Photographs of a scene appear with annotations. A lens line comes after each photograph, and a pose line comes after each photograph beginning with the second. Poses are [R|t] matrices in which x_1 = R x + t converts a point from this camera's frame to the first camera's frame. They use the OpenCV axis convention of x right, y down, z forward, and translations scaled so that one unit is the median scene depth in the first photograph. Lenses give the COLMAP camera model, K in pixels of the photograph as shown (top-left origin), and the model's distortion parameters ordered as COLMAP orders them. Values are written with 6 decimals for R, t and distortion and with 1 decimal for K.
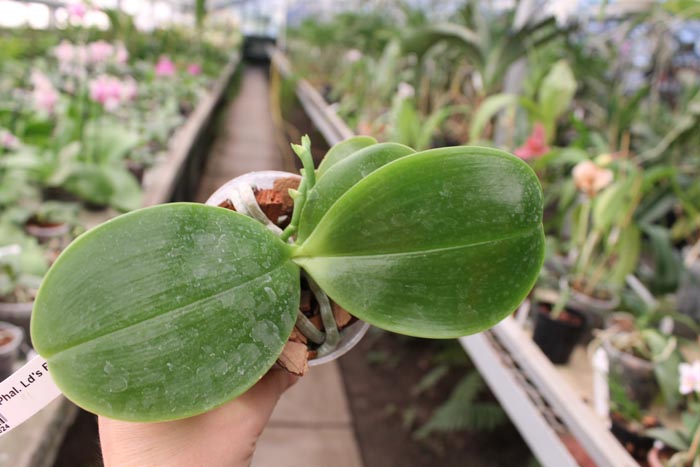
lens RADIAL K [[634.8, 0, 350.0], [0, 634.8, 233.5], [0, 0, 1]] dist [-0.133063, 0.104010]
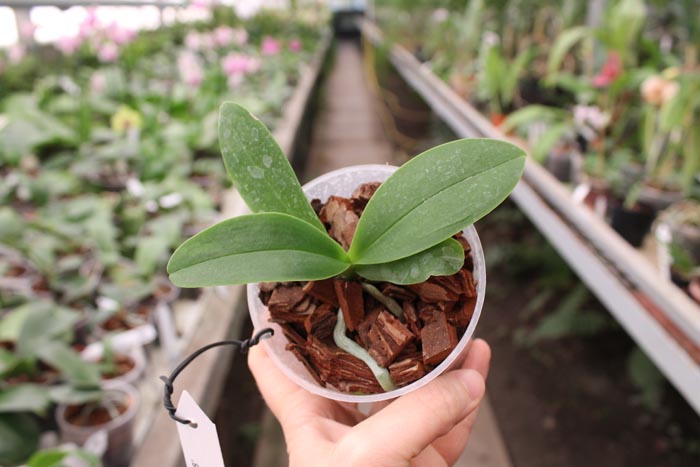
lens RADIAL K [[634.8, 0, 350.0], [0, 634.8, 233.5], [0, 0, 1]] dist [-0.133063, 0.104010]
pose [[0.981754, -0.085176, -0.170010, 0.004395], [0.093060, 0.994899, 0.038943, 0.035762], [0.165825, -0.054053, 0.984673, -0.098659]]
